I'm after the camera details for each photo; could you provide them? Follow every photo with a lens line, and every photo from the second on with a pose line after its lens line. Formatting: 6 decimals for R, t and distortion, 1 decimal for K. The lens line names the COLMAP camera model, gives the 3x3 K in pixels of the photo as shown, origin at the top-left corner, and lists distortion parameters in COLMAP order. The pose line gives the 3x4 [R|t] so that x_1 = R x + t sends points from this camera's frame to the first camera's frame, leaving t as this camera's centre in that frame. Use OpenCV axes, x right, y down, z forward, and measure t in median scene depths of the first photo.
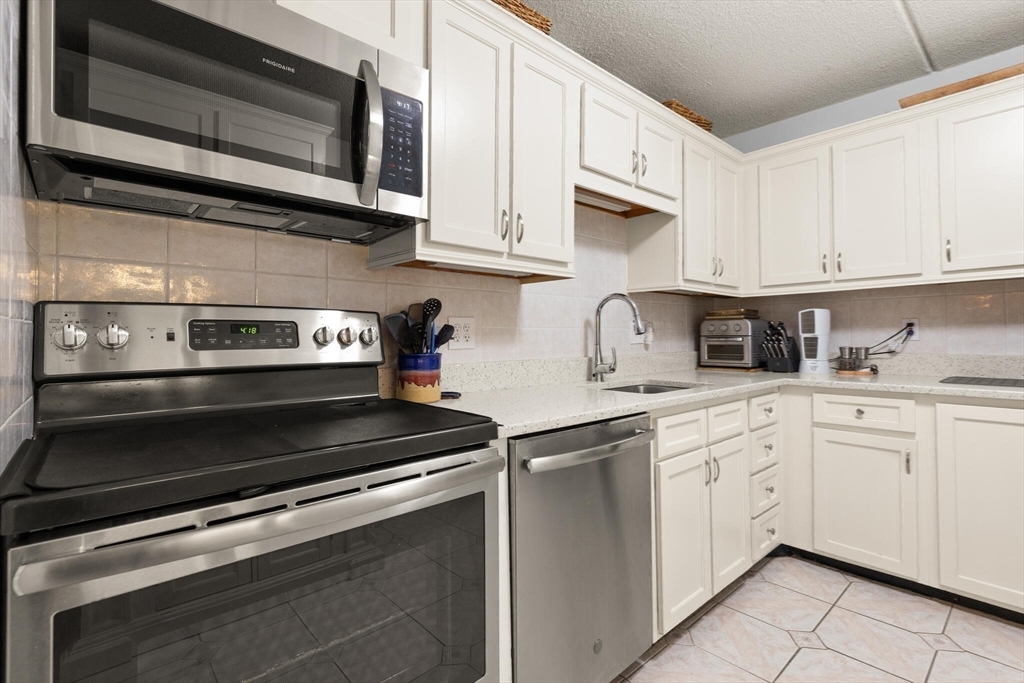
lens RADIAL K [[473.7, 0, 517.2], [0, 473.7, 335.2], [0, 0, 1]] dist [0.003012, -0.000547]
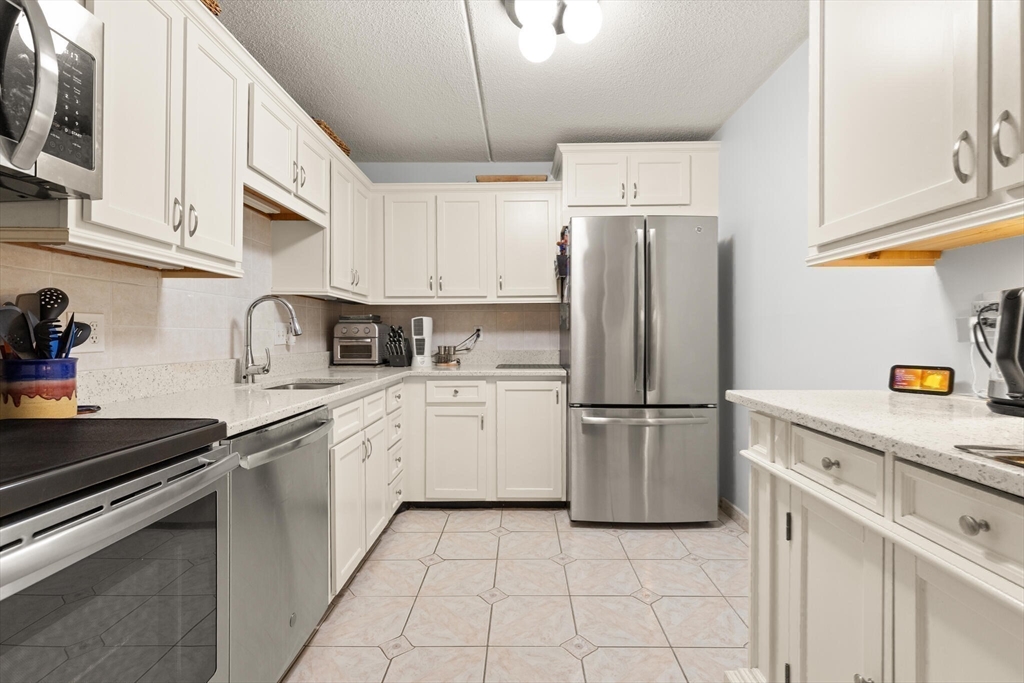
lens RADIAL K [[463.2, 0, 515.8], [0, 463.2, 345.9], [0, 0, 1]] dist [0.003820, -0.000308]
pose [[0.678136, -0.009480, 0.734875, -0.173556], [-0.005699, 0.999819, 0.018157, -0.000456], [-0.734914, -0.016502, 0.677959, -0.064201]]
